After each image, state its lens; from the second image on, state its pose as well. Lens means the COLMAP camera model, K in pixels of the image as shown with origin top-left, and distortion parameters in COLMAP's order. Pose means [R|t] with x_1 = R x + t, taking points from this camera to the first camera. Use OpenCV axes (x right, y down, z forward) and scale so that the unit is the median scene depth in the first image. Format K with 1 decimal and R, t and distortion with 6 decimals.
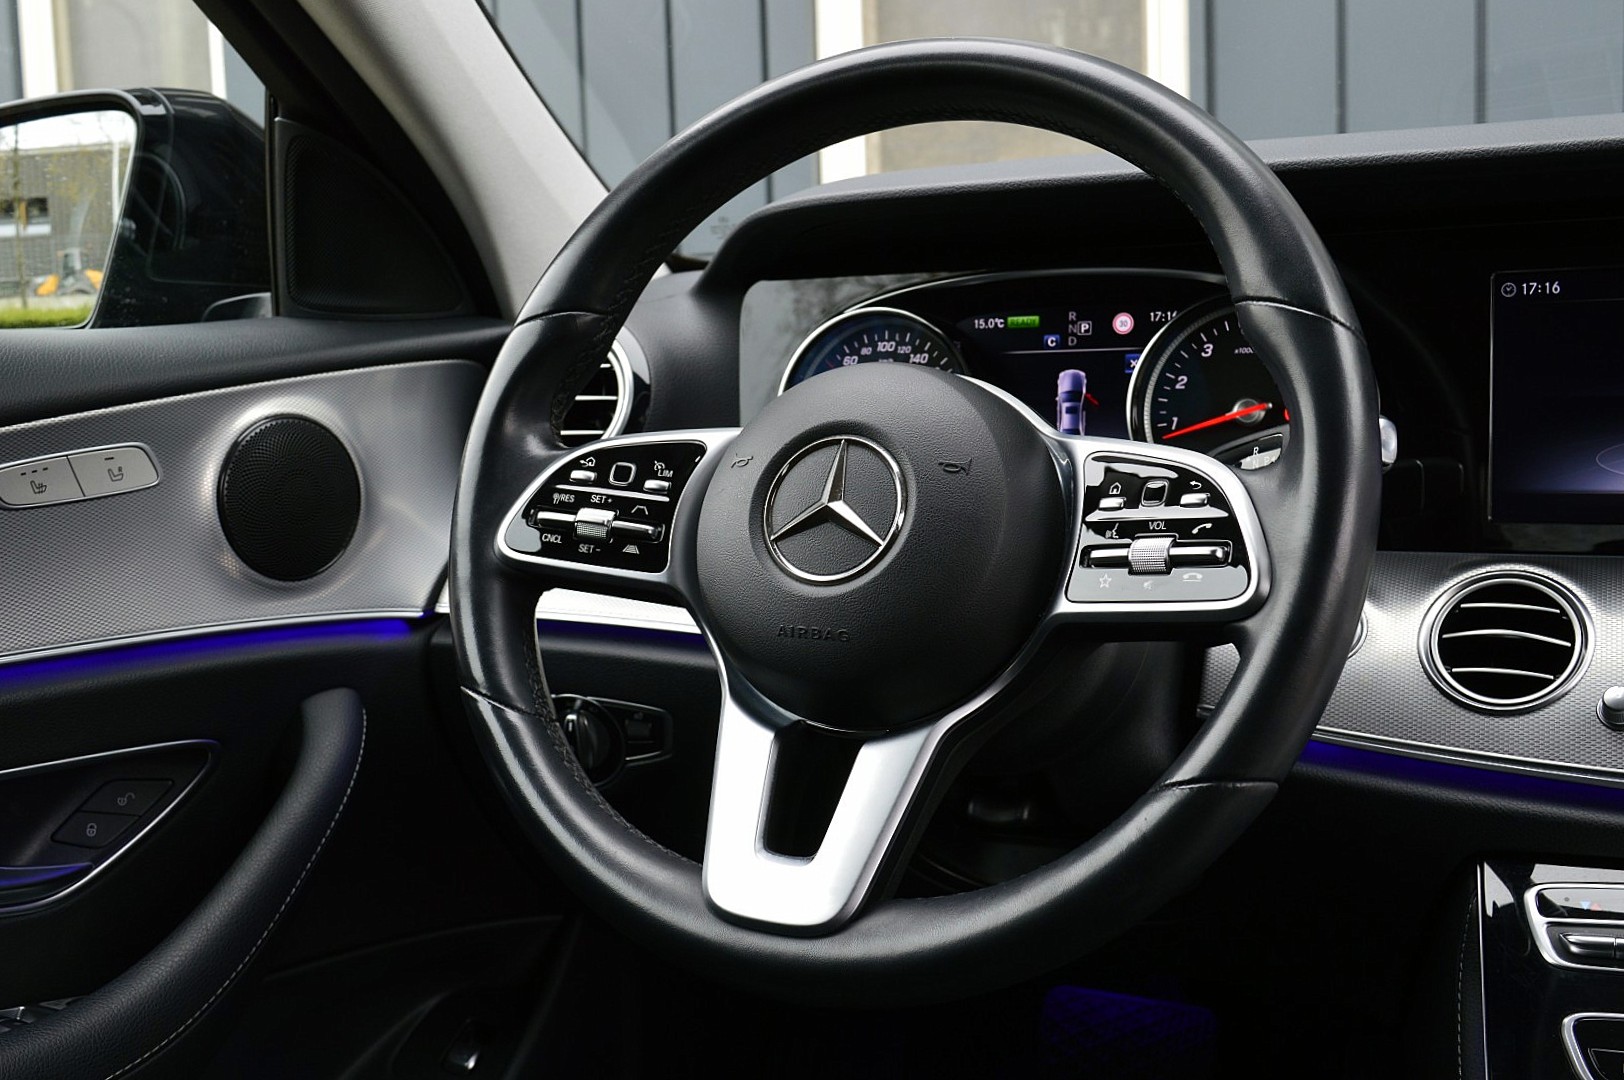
lens RADIAL K [[1698.6, 0, 812.0], [0, 1698.6, 540.0], [0, 0, 1]] dist [0.059840, 0.021789]
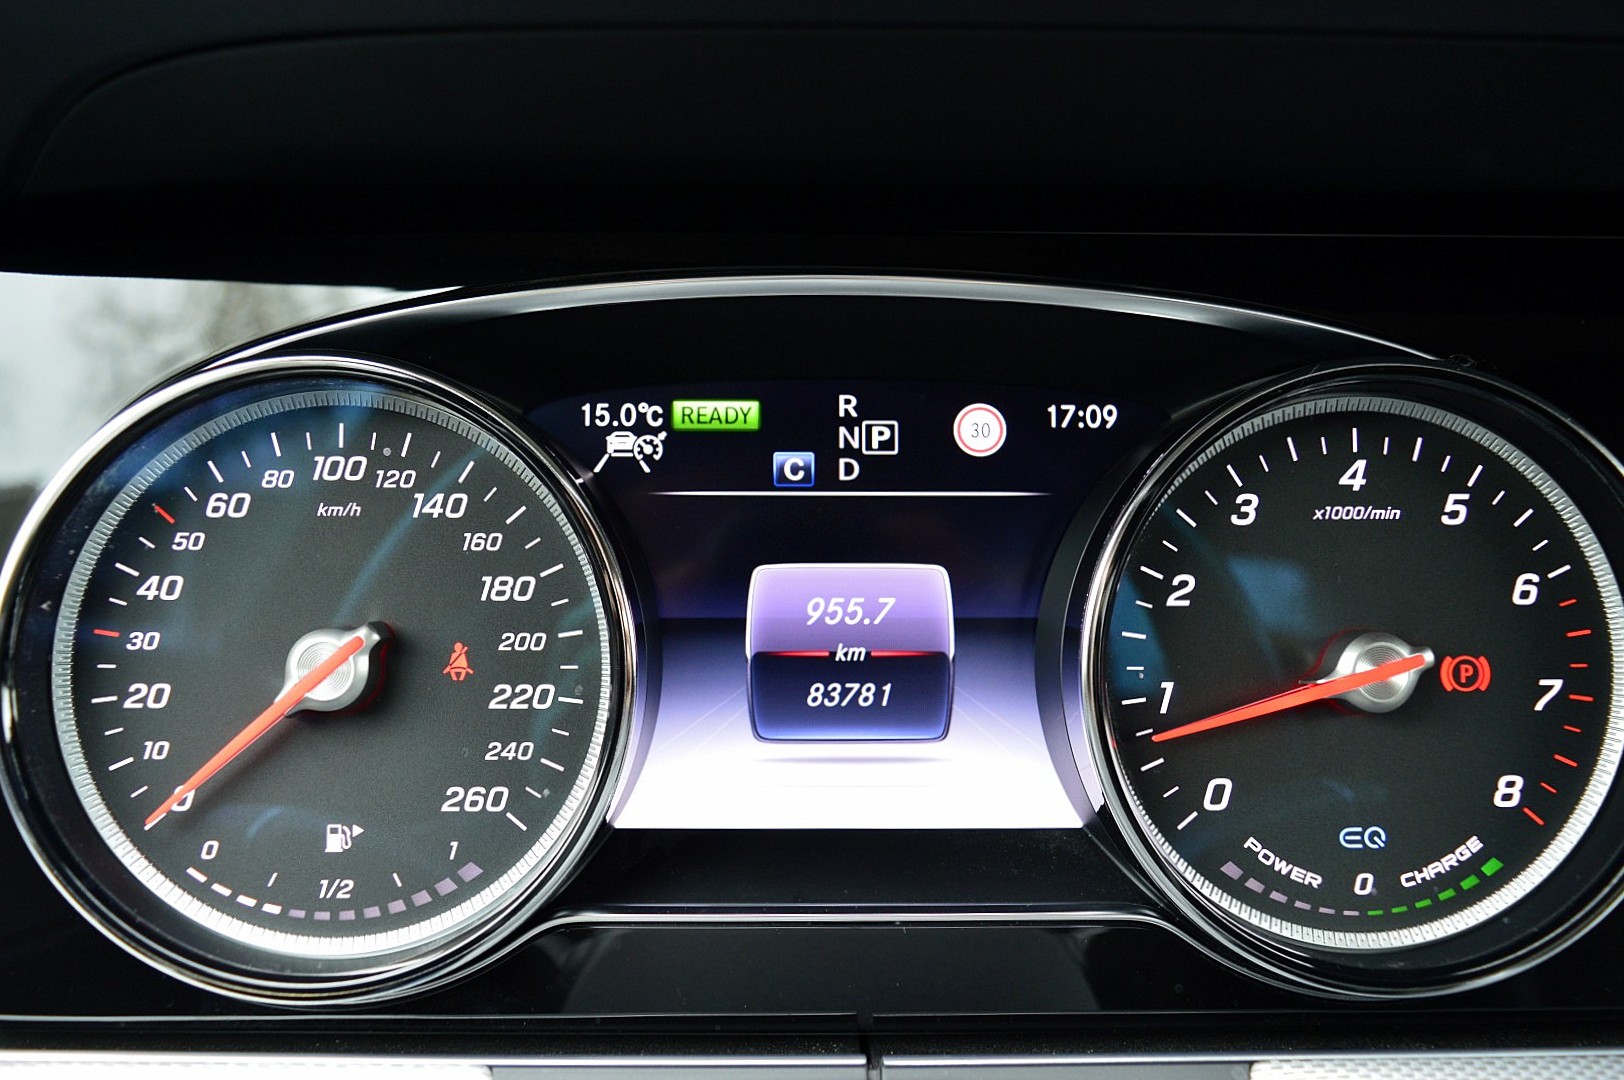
lens RADIAL K [[1506.0, 0, 812.0], [0, 1506.0, 540.0], [0, 0, 1]] dist [-0.002944, -0.002463]
pose [[0.893292, 0.001626, 0.449474, -0.009487], [0.017637, 0.999097, -0.038666, -0.088400], [-0.449131, 0.042467, 0.892456, 0.703948]]
